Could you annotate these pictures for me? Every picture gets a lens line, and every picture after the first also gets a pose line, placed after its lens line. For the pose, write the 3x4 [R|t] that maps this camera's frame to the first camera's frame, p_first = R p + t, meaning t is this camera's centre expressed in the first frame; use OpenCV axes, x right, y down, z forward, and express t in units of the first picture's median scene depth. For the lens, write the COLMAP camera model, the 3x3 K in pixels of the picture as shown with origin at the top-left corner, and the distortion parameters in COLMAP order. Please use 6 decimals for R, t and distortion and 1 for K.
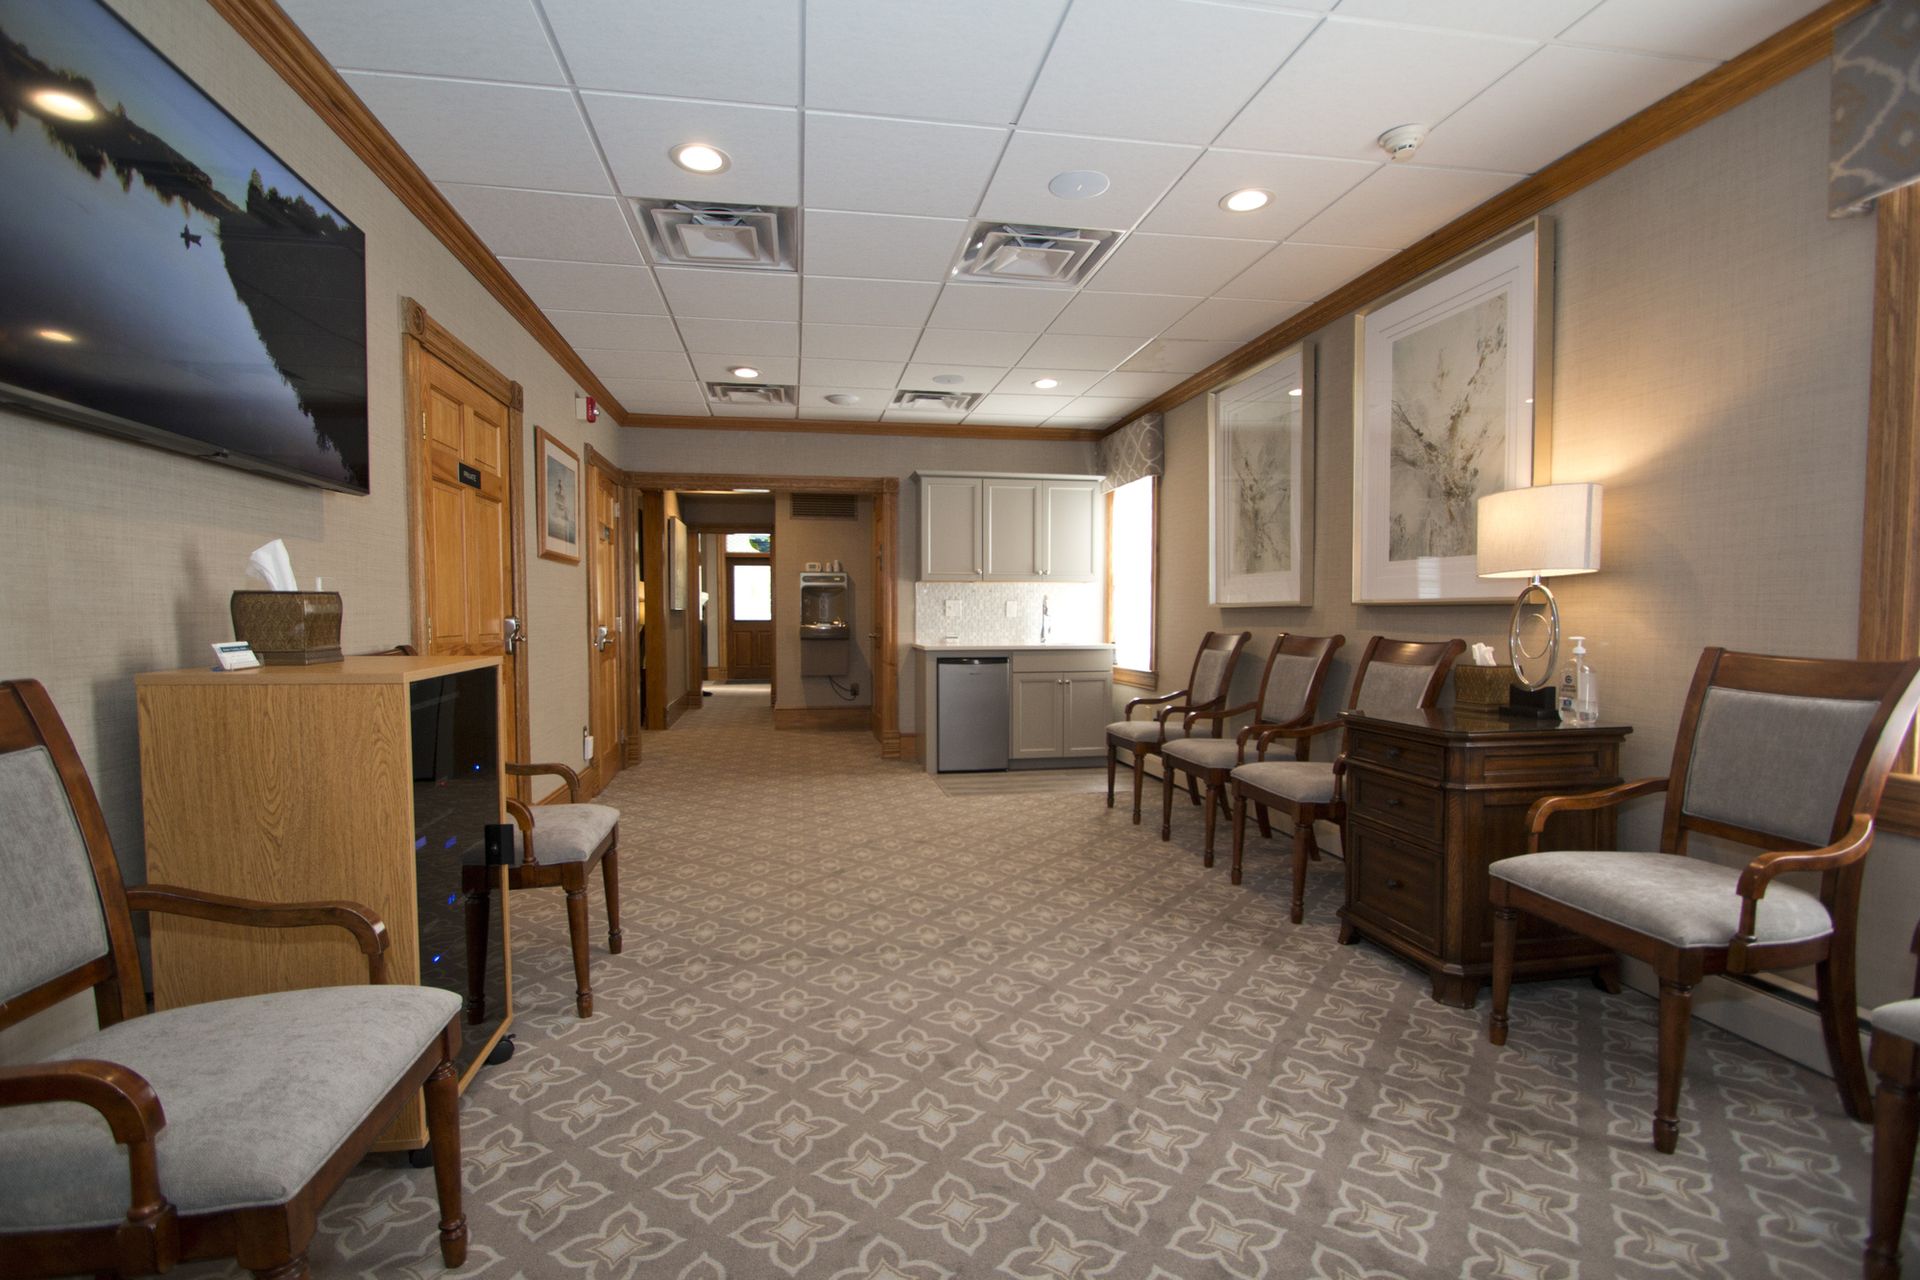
lens RADIAL K [[865.5, 0, 952.1], [0, 865.5, 652.1], [0, 0, 1]] dist [-0.023012, 0.003484]
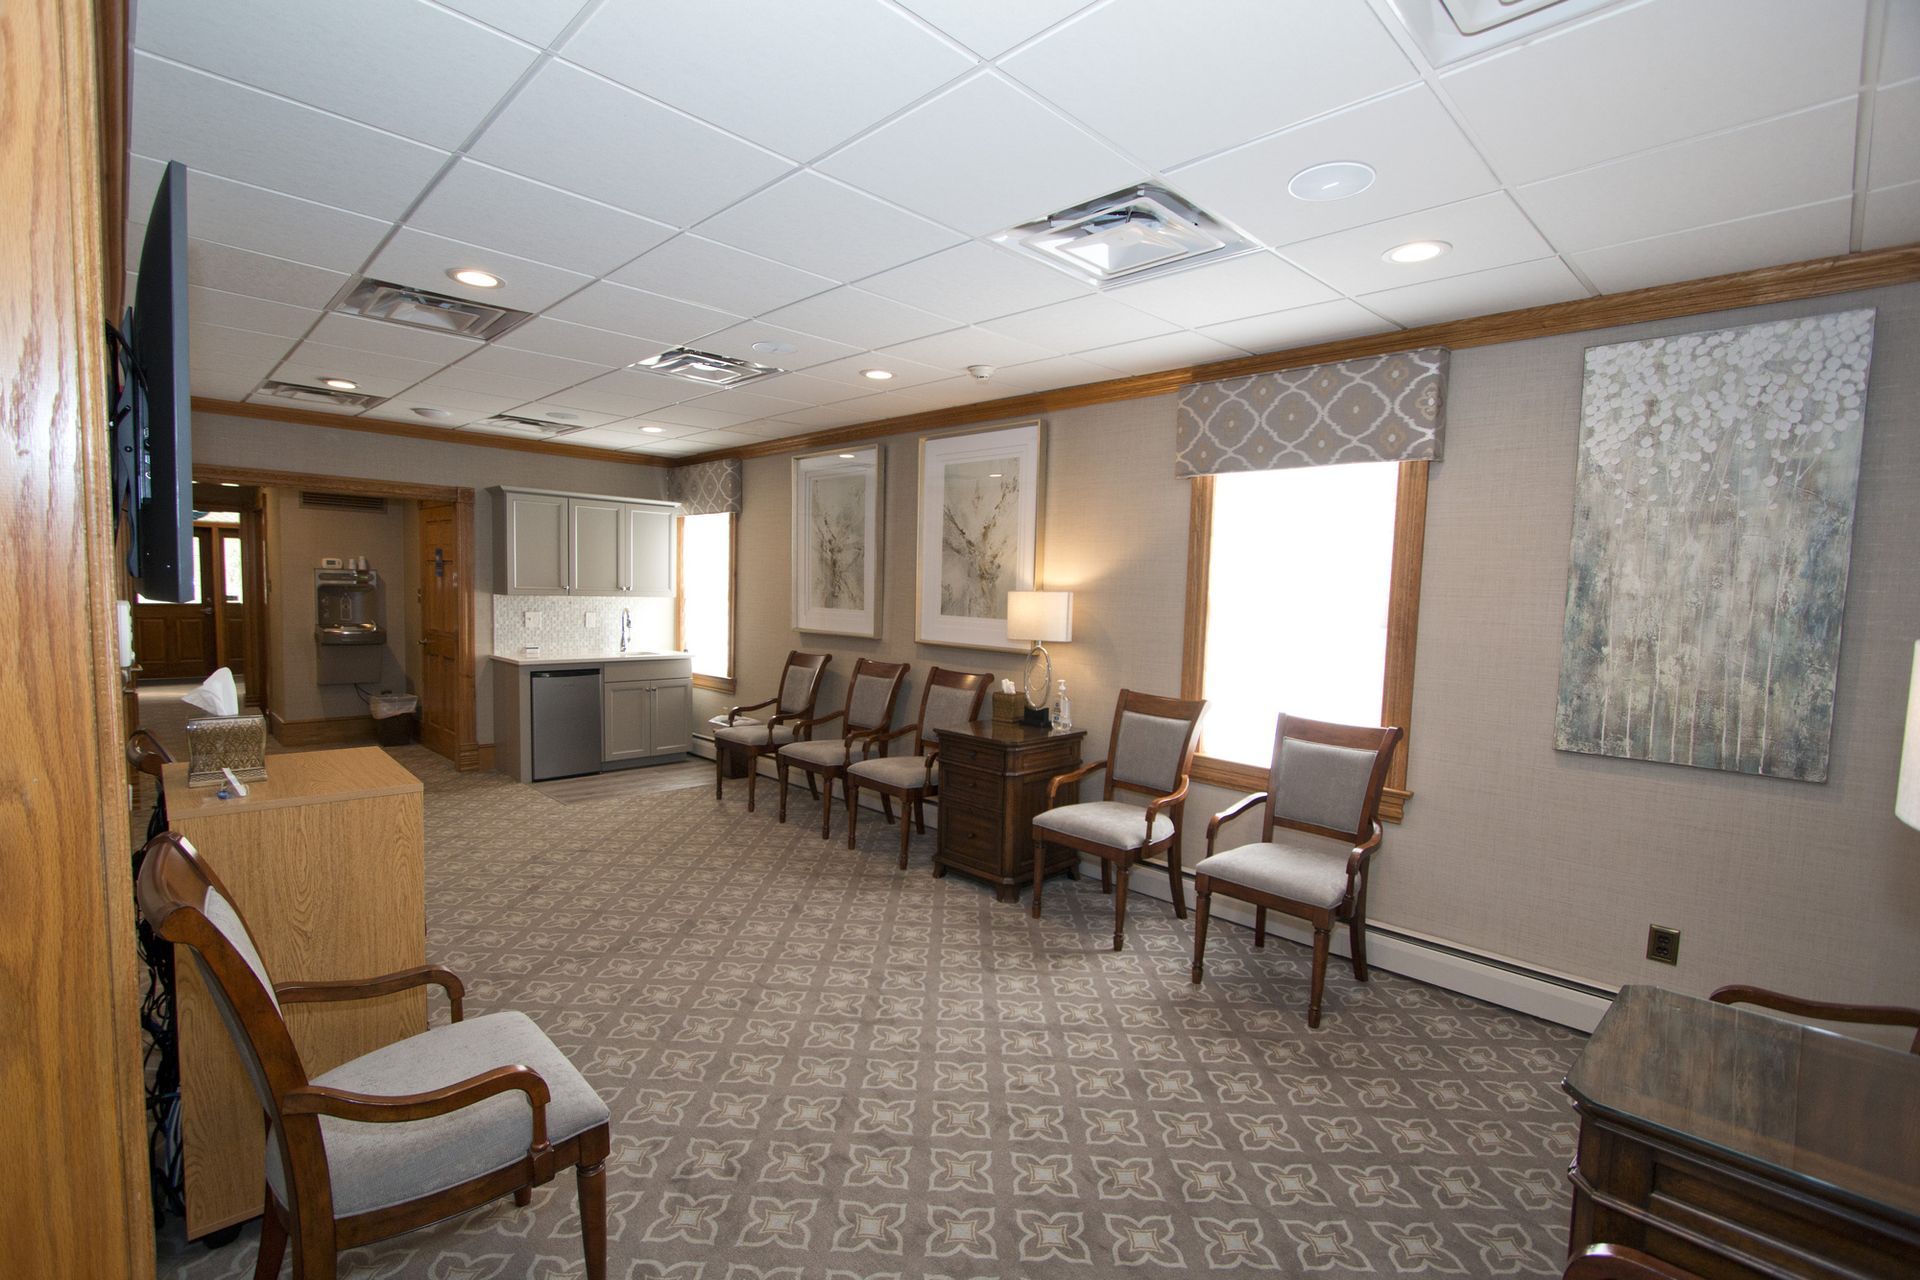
lens RADIAL K [[851.9, 0, 952.6], [0, 851.9, 647.6], [0, 0, 1]] dist [-0.029566, 0.002811]
pose [[0.819505, -0.013478, 0.572914, -0.375214], [-0.005427, 0.999496, 0.031276, -0.116701], [-0.573047, -0.028740, 0.819019, -0.244498]]
